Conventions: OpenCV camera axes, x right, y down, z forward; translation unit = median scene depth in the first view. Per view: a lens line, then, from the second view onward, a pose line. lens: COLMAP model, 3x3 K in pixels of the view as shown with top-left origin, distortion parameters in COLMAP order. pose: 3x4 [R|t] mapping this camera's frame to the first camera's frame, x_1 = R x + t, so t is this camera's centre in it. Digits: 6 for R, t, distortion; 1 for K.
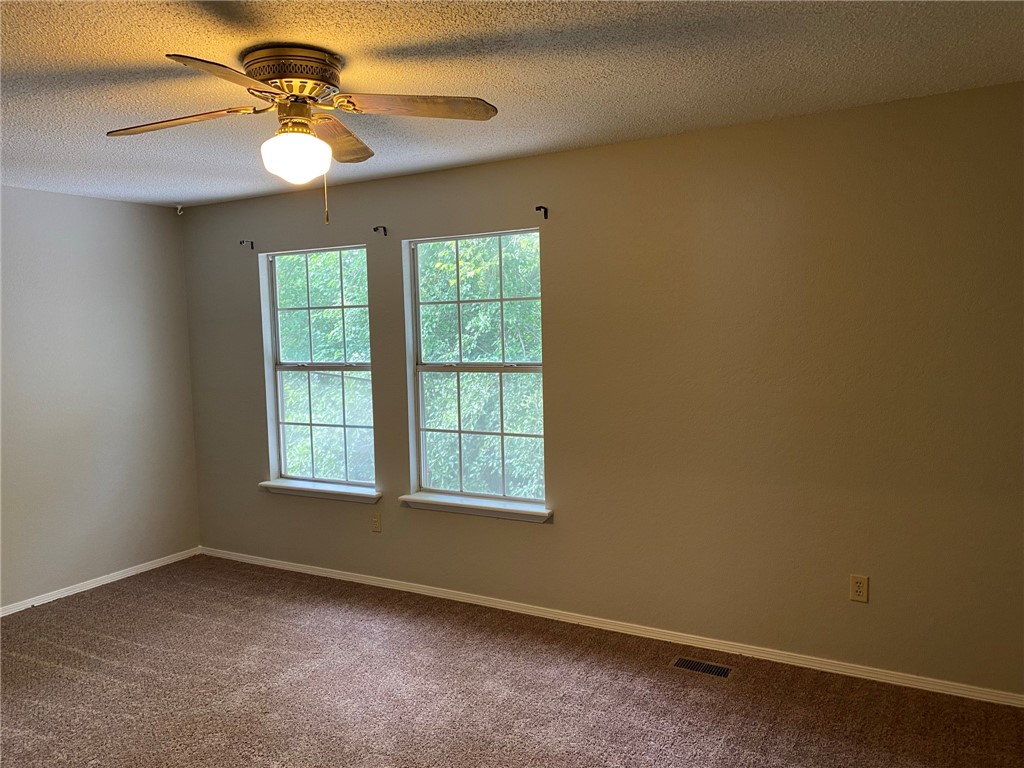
lens RADIAL K [[797.8, 0, 512.0], [0, 797.8, 384.0], [0, 0, 1]] dist [0.183950, -0.152234]
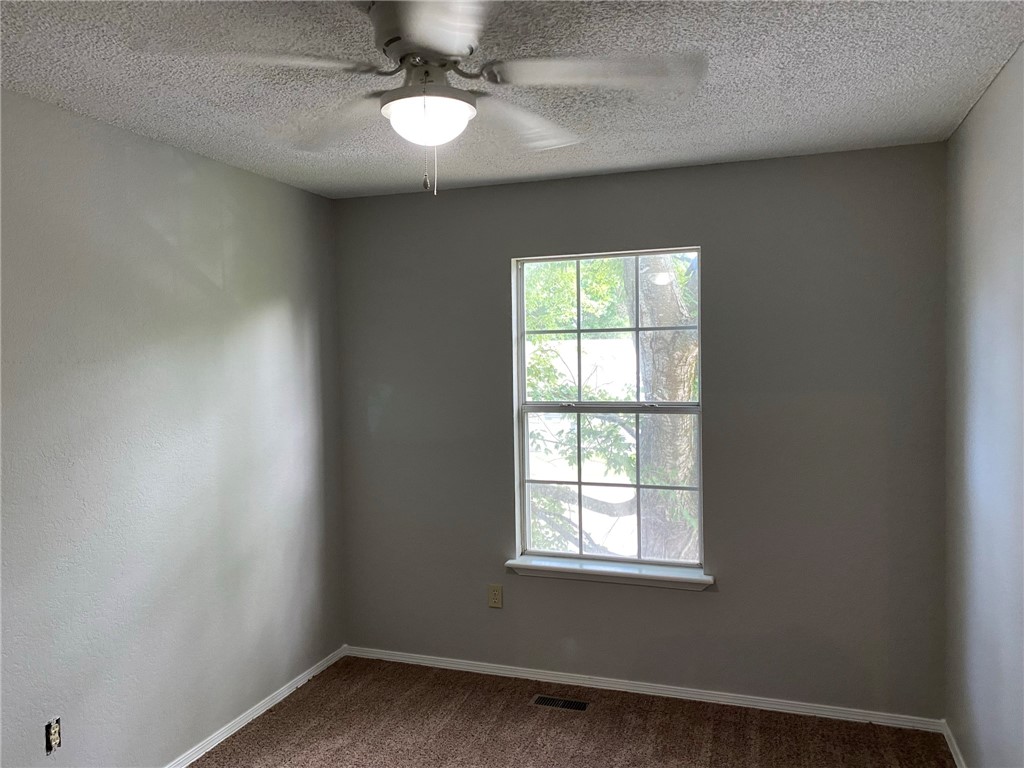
lens RADIAL K [[787.3, 0, 512.0], [0, 787.3, 384.0], [0, 0, 1]] dist [0.112409, -0.002314]
pose [[0.978178, 0.005922, 0.207684, -0.340212], [0.004424, 0.998773, -0.049318, -0.004901], [-0.207721, 0.049160, 0.976952, 0.209129]]
